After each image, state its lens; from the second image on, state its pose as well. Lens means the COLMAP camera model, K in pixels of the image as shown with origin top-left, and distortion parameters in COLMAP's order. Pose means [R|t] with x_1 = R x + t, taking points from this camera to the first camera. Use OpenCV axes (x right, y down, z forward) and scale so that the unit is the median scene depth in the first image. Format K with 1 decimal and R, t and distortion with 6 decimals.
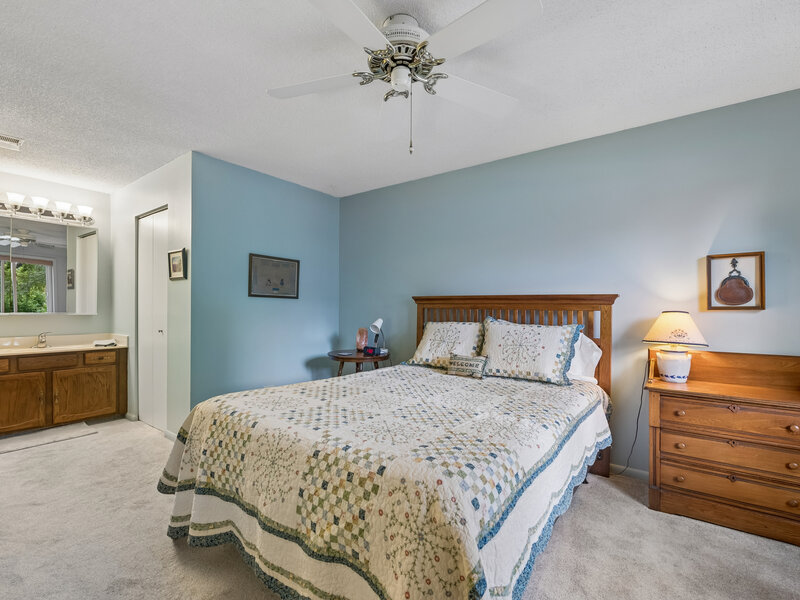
lens RADIAL K [[373.4, 0, 397.3], [0, 373.4, 303.0], [0, 0, 1]] dist [-0.004438, -0.000302]
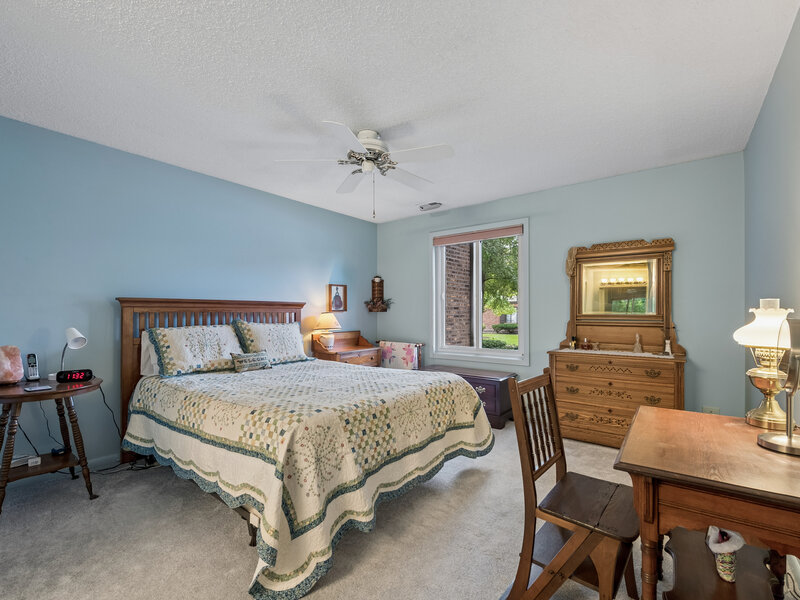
lens RADIAL K [[373.4, 0, 396.0], [0, 373.4, 305.6], [0, 0, 1]] dist [-0.004438, -0.000302]
pose [[0.020591, 0.006021, 0.999770, -1.067290], [-0.013274, 0.999895, -0.005748, -0.005640], [-0.999700, -0.013152, 0.020668, 0.578125]]
